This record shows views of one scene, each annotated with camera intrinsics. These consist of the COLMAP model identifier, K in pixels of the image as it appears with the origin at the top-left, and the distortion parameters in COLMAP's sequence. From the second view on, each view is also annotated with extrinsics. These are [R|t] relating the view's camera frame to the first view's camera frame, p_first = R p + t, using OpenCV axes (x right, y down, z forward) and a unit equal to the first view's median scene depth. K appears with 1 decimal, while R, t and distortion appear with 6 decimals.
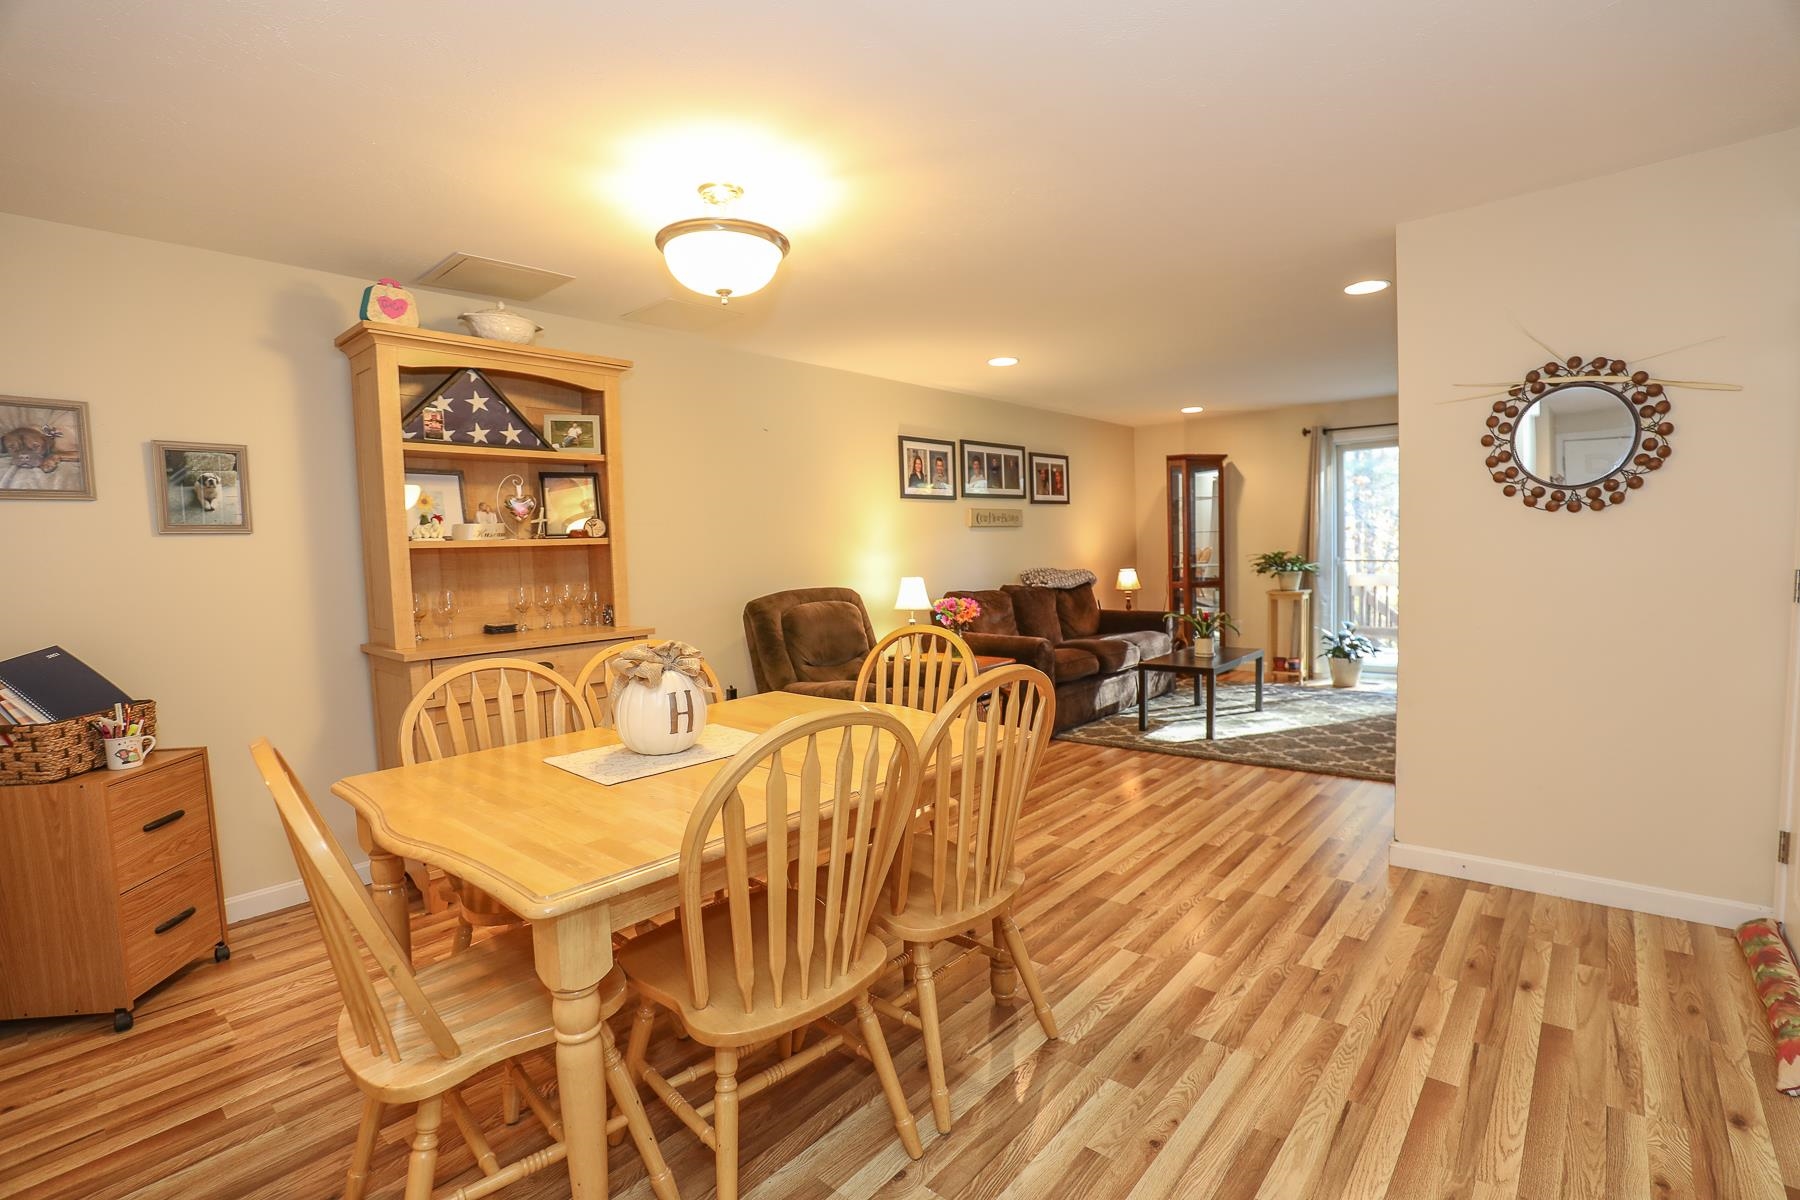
lens RADIAL K [[835.4, 0, 907.7], [0, 835.4, 610.2], [0, 0, 1]] dist [-0.038032, 0.010725]
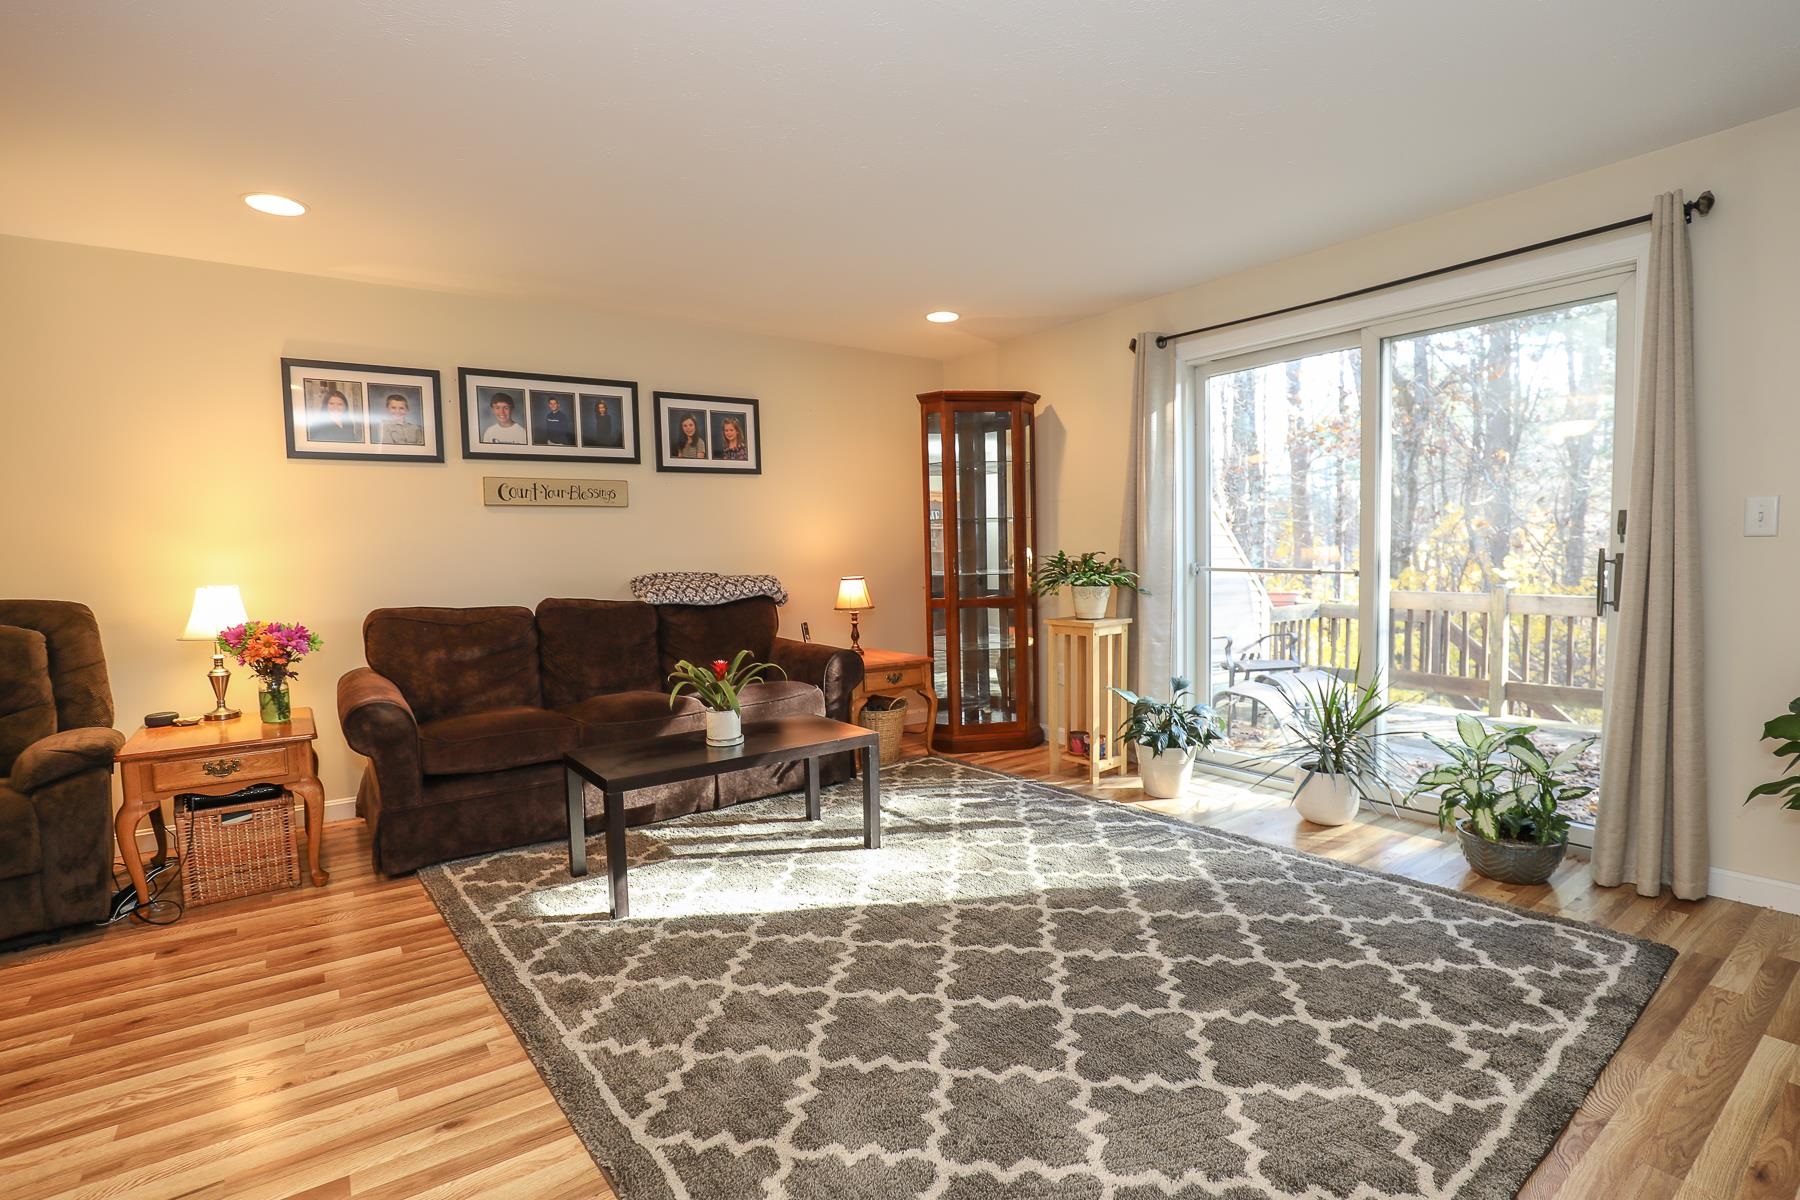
lens RADIAL K [[835.4, 0, 907.7], [0, 835.4, 610.2], [0, 0, 1]] dist [-0.038032, 0.010725]
pose [[0.969605, 0.033629, -0.242355, 0.592859], [-0.032128, 0.999432, 0.010145, -0.039487], [0.242559, -0.002050, 0.970135, 0.503766]]
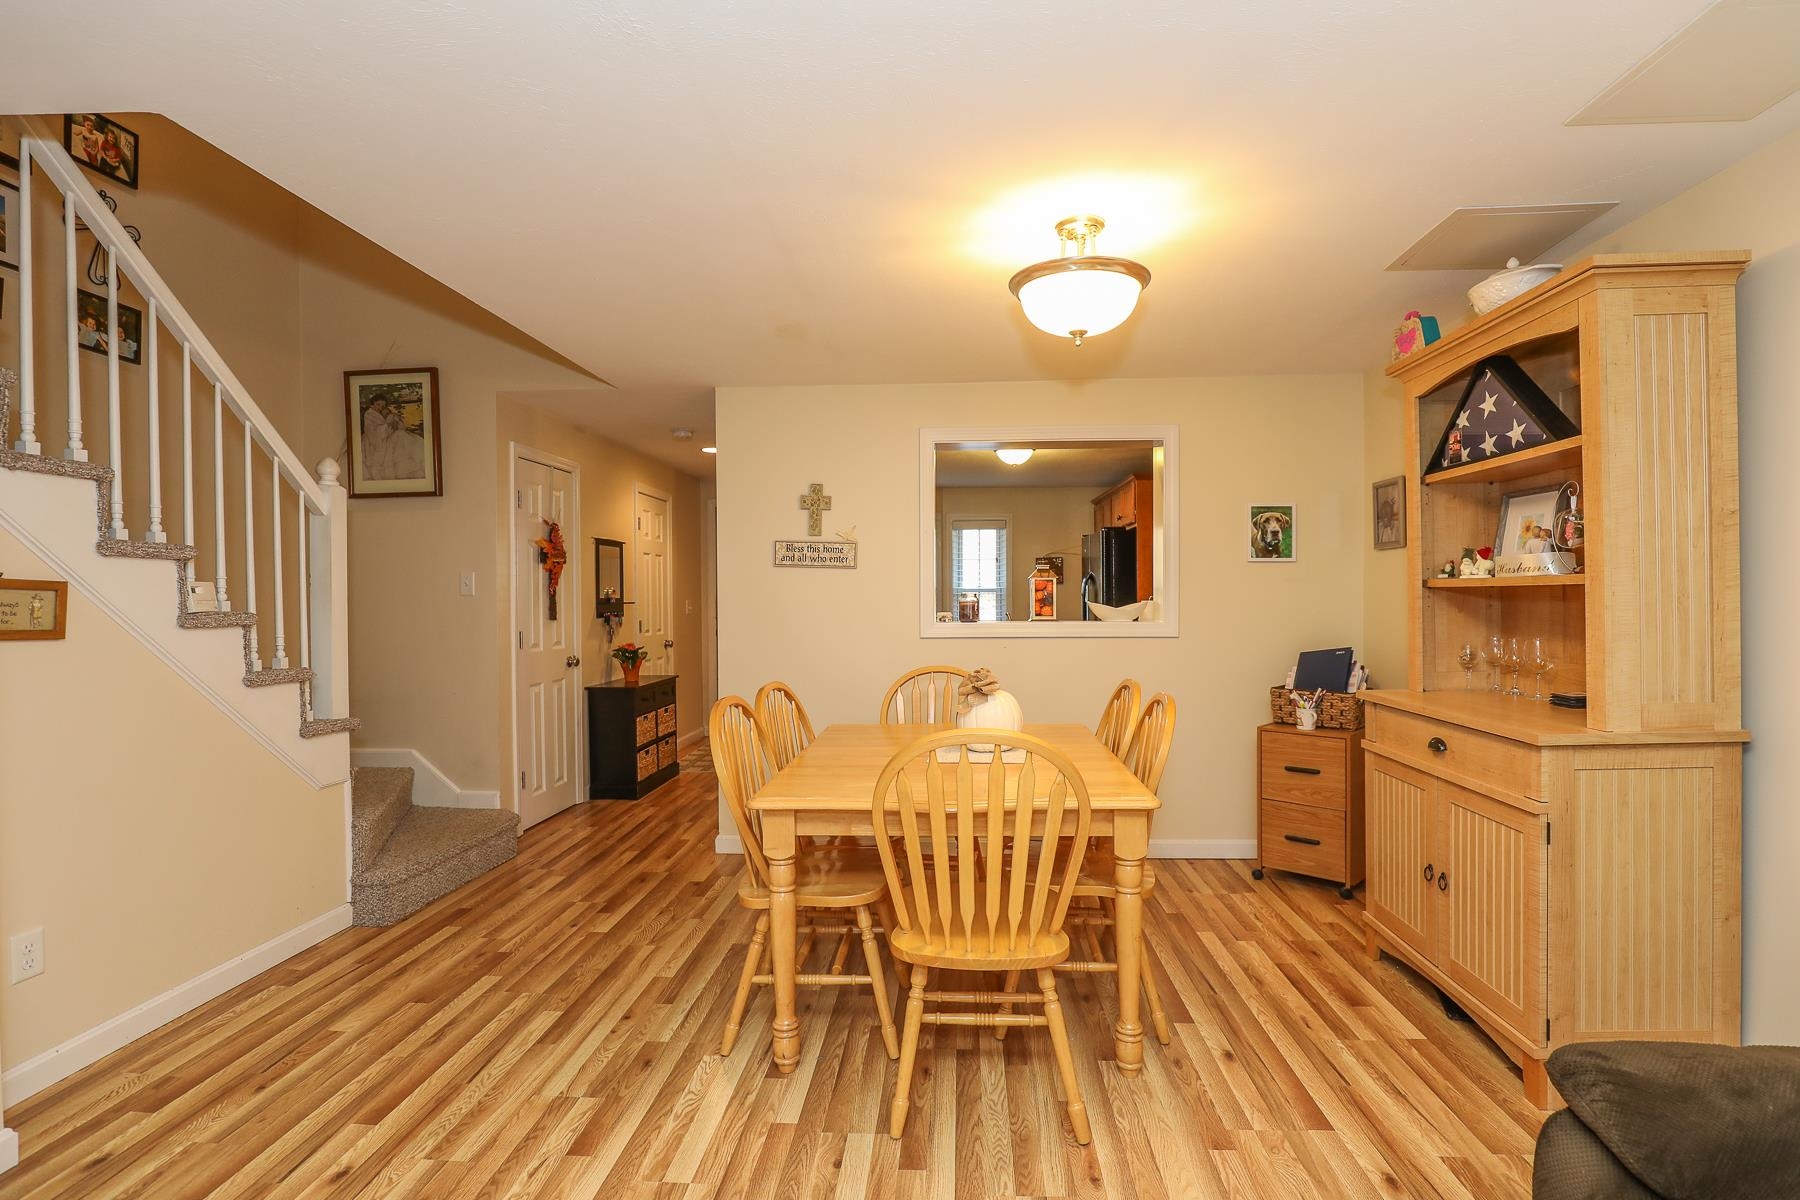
lens RADIAL K [[845.7, 0, 911.2], [0, 845.7, 613.3], [0, 0, 1]] dist [-0.018006, 0.001303]
pose [[-0.794907, 0.051010, -0.604583, 0.236543], [-0.011295, 0.995043, 0.098805, -0.071010], [0.606626, 0.085370, -0.790390, 0.748714]]
